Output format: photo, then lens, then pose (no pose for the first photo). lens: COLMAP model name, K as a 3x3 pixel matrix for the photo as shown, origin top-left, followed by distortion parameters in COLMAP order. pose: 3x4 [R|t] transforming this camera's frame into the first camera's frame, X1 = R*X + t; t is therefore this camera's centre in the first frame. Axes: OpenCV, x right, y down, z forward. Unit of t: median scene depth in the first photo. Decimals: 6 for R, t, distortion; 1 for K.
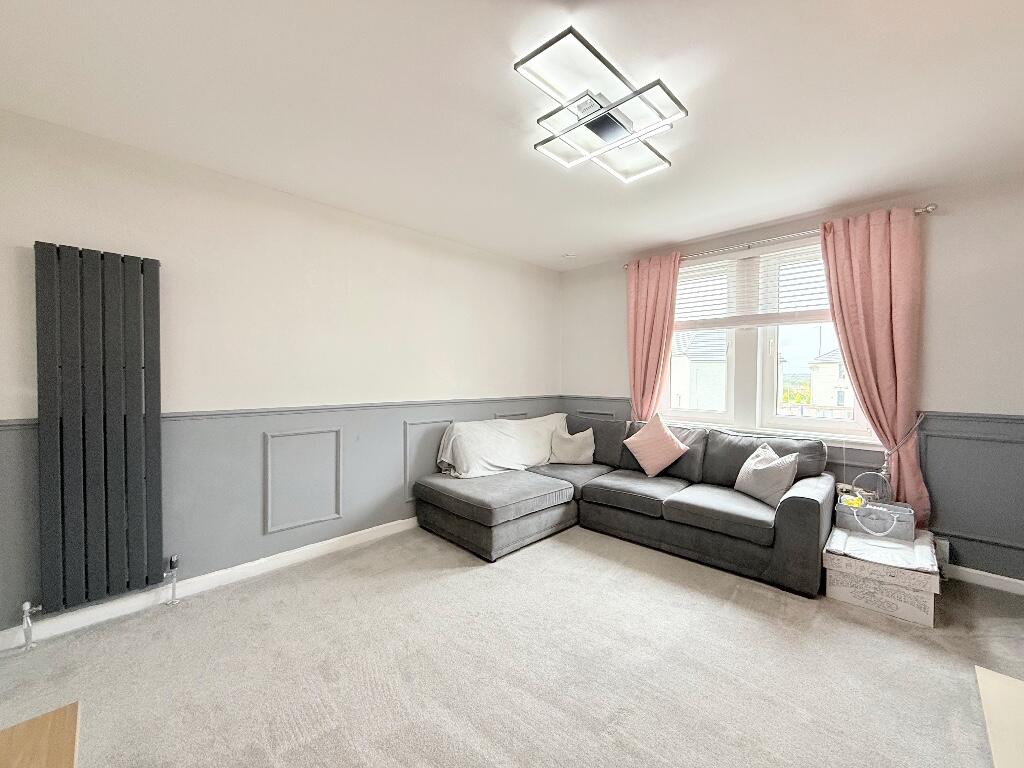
lens RADIAL K [[405.0, 0, 511.4], [0, 405.0, 385.6], [0, 0, 1]] dist [-0.000867, -0.000091]
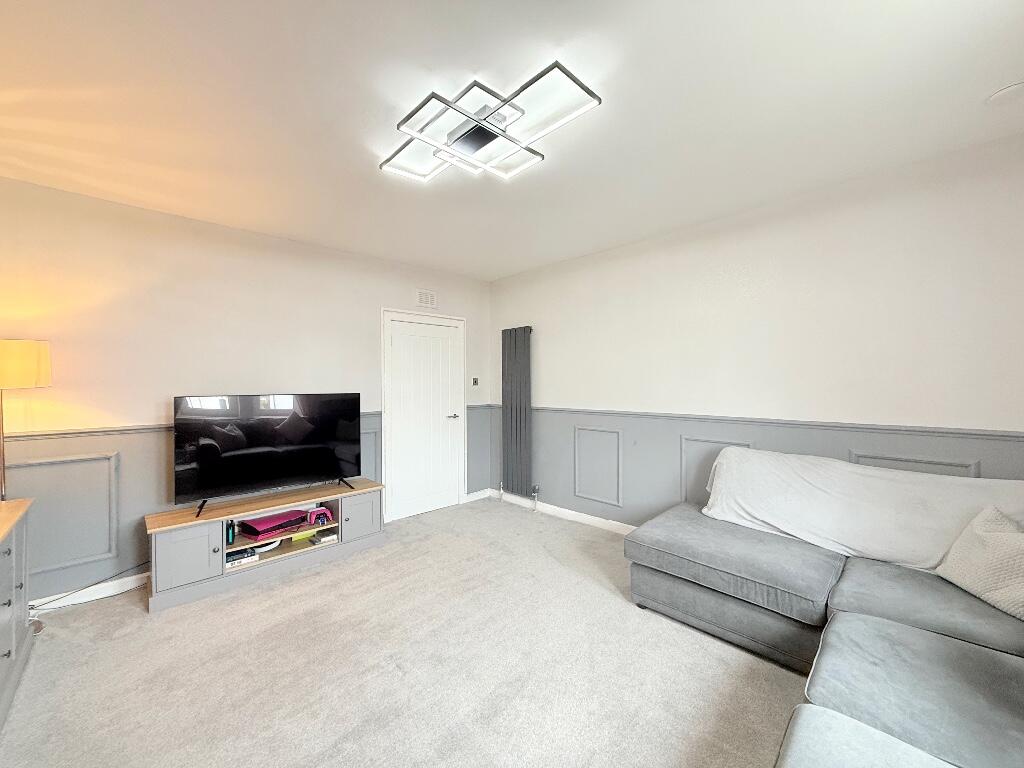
lens RADIAL K [[405.0, 0, 511.4], [0, 405.0, 385.6], [0, 0, 1]] dist [-0.000867, -0.000091]
pose [[-0.017000, -0.003822, -0.999848, 0.745935], [-0.022070, 0.999750, -0.003447, -0.015339], [0.999612, 0.022008, -0.017080, 0.685218]]
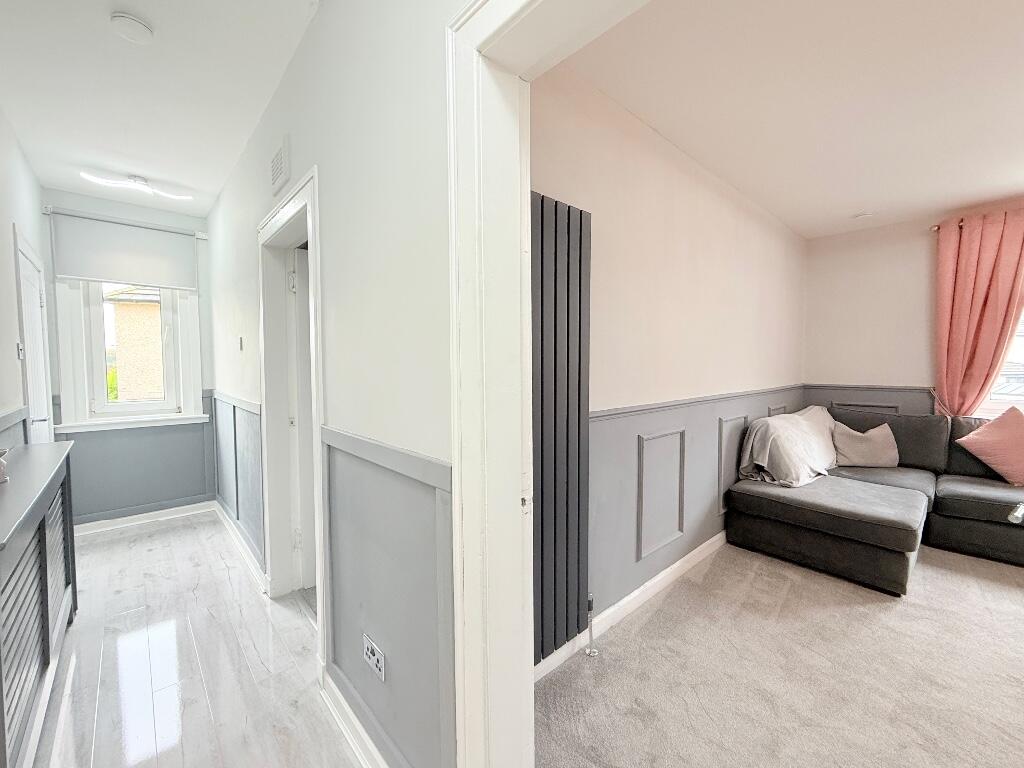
lens RADIAL K [[419.1, 0, 514.8], [0, 419.1, 377.0], [0, 0, 1]] dist [-0.000793, -0.000195]
pose [[0.998859, -0.005973, -0.047374, -0.706766], [0.006422, 0.999936, 0.009345, -0.005846], [0.047315, -0.009638, 0.998834, 0.138506]]
